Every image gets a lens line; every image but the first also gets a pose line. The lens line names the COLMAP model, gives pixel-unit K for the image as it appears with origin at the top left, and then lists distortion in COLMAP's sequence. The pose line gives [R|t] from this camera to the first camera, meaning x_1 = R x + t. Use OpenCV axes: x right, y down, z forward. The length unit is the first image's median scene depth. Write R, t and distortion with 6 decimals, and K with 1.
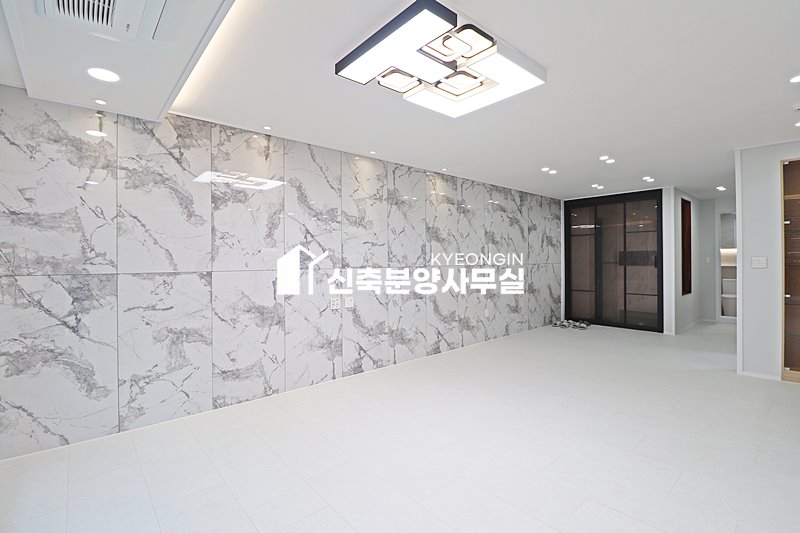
lens RADIAL K [[370.0, 0, 398.6], [0, 370.0, 263.0], [0, 0, 1]] dist [-0.007484, -0.010443]
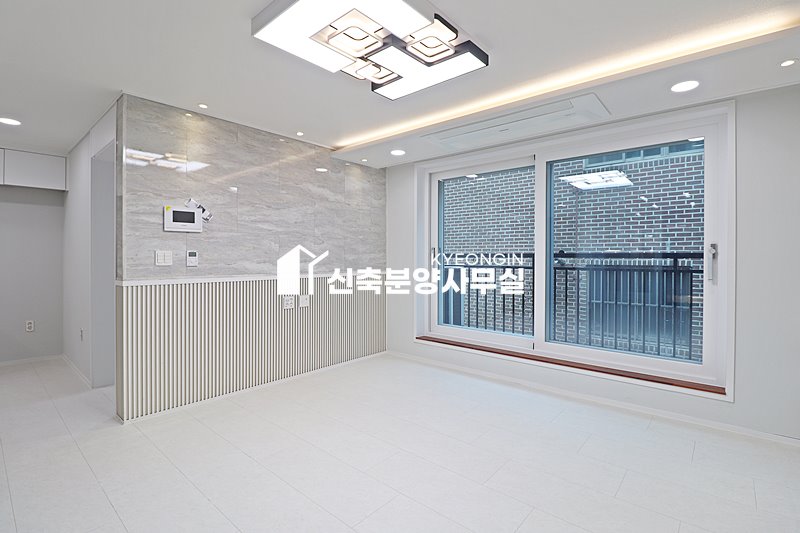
lens RADIAL K [[370.0, 0, 397.4], [0, 370.0, 260.3], [0, 0, 1]] dist [-0.007484, -0.010443]
pose [[-0.990499, 0.006062, -0.137388, 0.116550], [0.003629, 0.999832, 0.017954, -0.006096], [0.137474, 0.017284, -0.990355, 1.076419]]
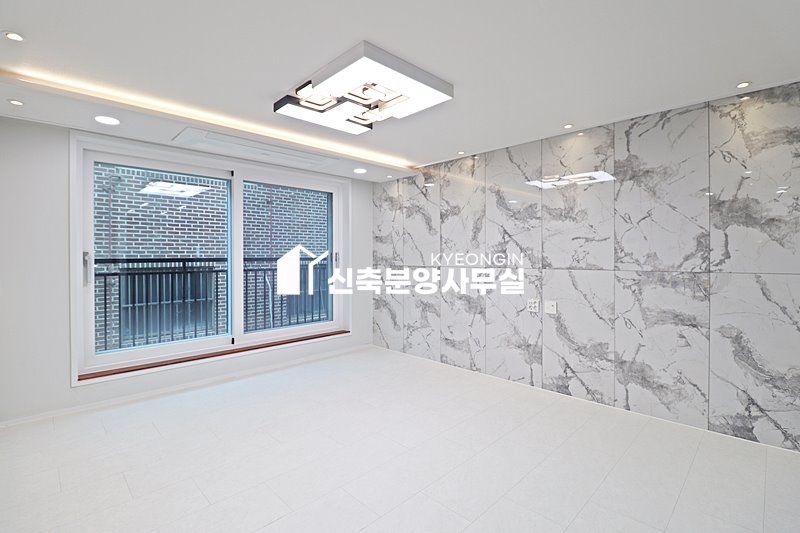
lens RADIAL K [[370.0, 0, 400.0], [0, 370.0, 259.0], [0, 0, 1]] dist [-0.007484, -0.010443]
pose [[0.058026, 0.015073, -0.998201, 0.733943], [-0.003253, 0.999884, 0.014909, -0.021704], [0.998310, 0.002382, 0.058069, 0.601423]]
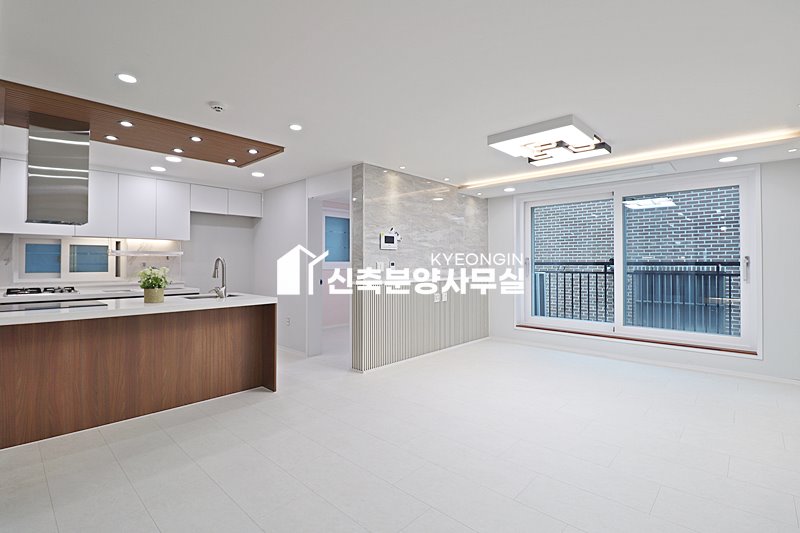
lens RADIAL K [[370.0, 0, 399.1], [0, 370.0, 260.9], [0, 0, 1]] dist [-0.007484, -0.010443]
pose [[-0.994957, 0.007684, -0.100007, 0.533506], [0.007665, 0.999970, 0.000580, -0.017521], [0.100009, -0.000189, -0.994987, 1.418305]]
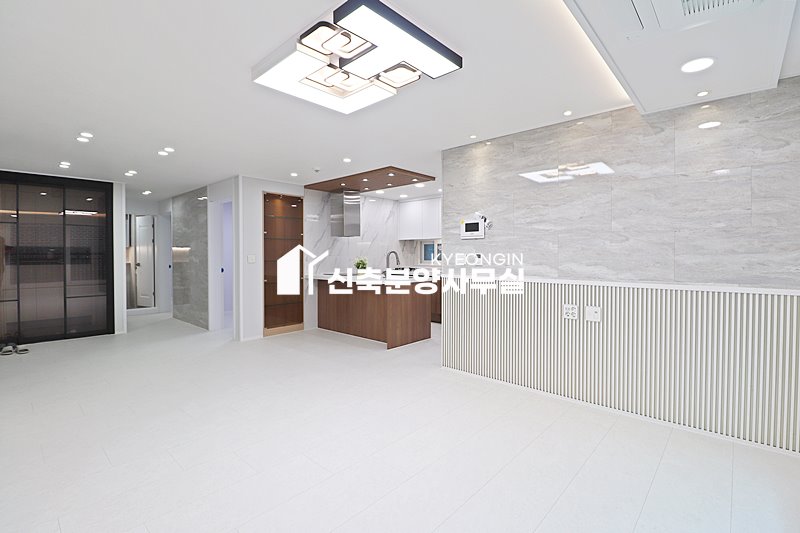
lens RADIAL K [[370.0, 0, 412.7], [0, 370.0, 265.2], [0, 0, 1]] dist [-0.007484, -0.010443]
pose [[-0.134739, -0.018760, 0.990704, -0.504663], [0.006414, 0.999783, 0.019804, -0.003165], [-0.990860, 0.009023, -0.134590, 0.551720]]
